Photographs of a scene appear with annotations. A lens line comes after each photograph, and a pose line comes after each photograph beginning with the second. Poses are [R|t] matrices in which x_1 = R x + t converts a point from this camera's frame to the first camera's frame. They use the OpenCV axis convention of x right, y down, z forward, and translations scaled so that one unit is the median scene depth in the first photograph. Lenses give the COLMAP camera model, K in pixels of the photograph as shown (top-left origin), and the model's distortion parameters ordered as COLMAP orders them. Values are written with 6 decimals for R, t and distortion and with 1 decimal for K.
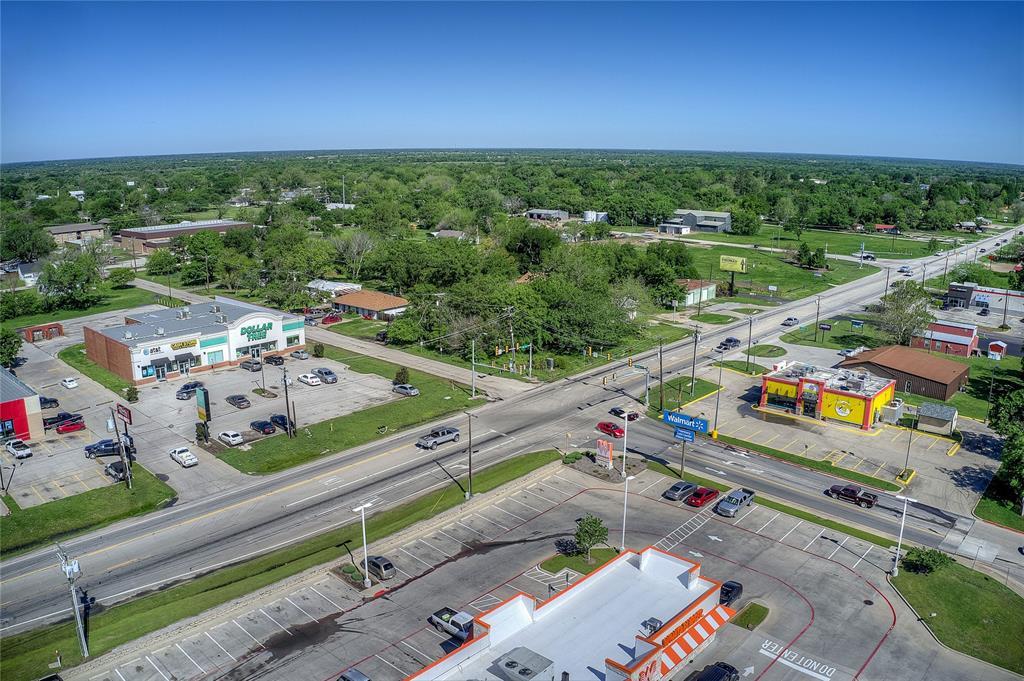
lens RADIAL K [[804.9, 0, 507.4], [0, 804.9, 335.5], [0, 0, 1]] dist [-0.186381, 0.035972]
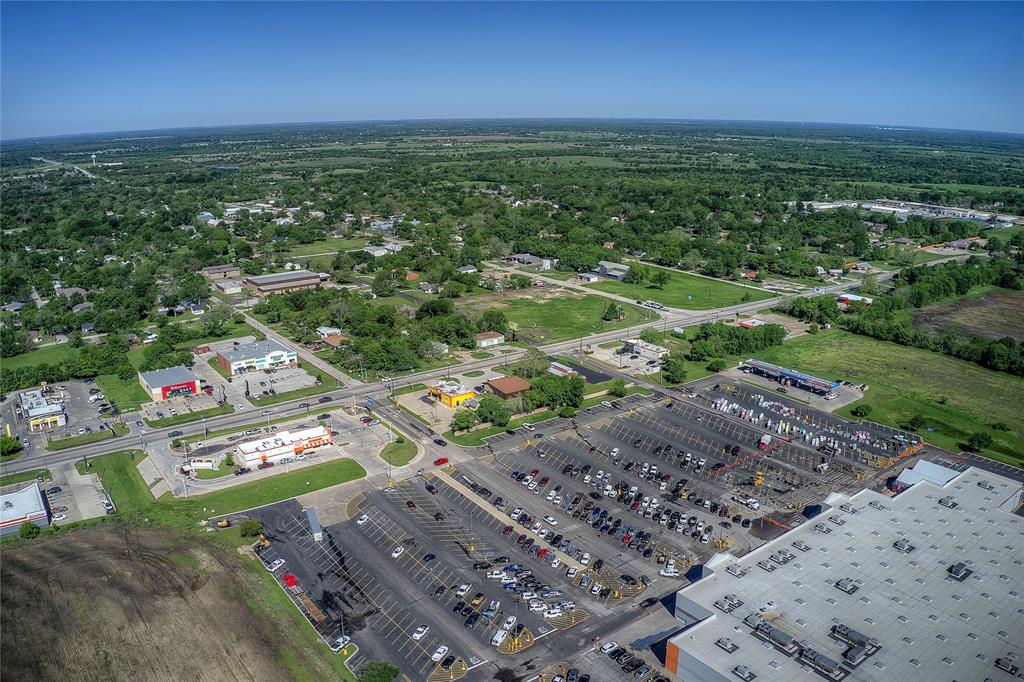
lens RADIAL K [[804.9, 0, 507.4], [0, 804.9, 336.0], [0, 0, 1]] dist [-0.186381, 0.035972]
pose [[0.981657, 0.045522, -0.185144, 1.007541], [-0.038080, 0.998325, 0.043559, -0.238269], [0.186817, -0.035710, 0.981746, -1.600600]]
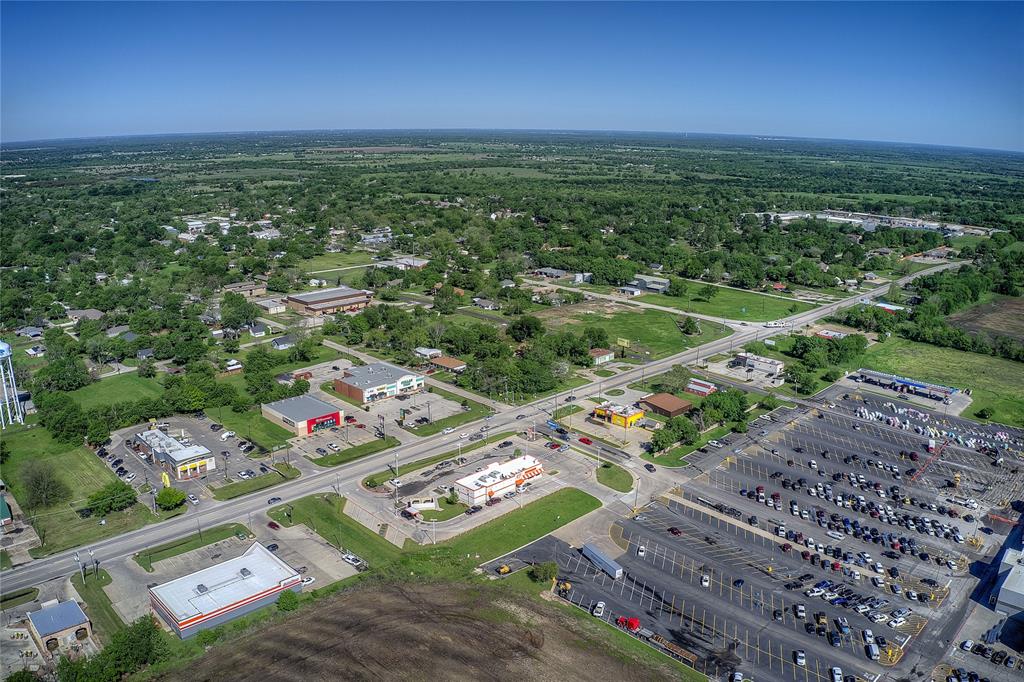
lens RADIAL K [[804.9, 0, 507.4], [0, 804.9, 336.0], [0, 0, 1]] dist [-0.186381, 0.035972]
pose [[0.998806, 0.021247, -0.043989, 0.122051], [-0.020114, 0.999459, 0.026040, -0.237379], [0.044519, -0.025124, 0.998693, -1.626667]]
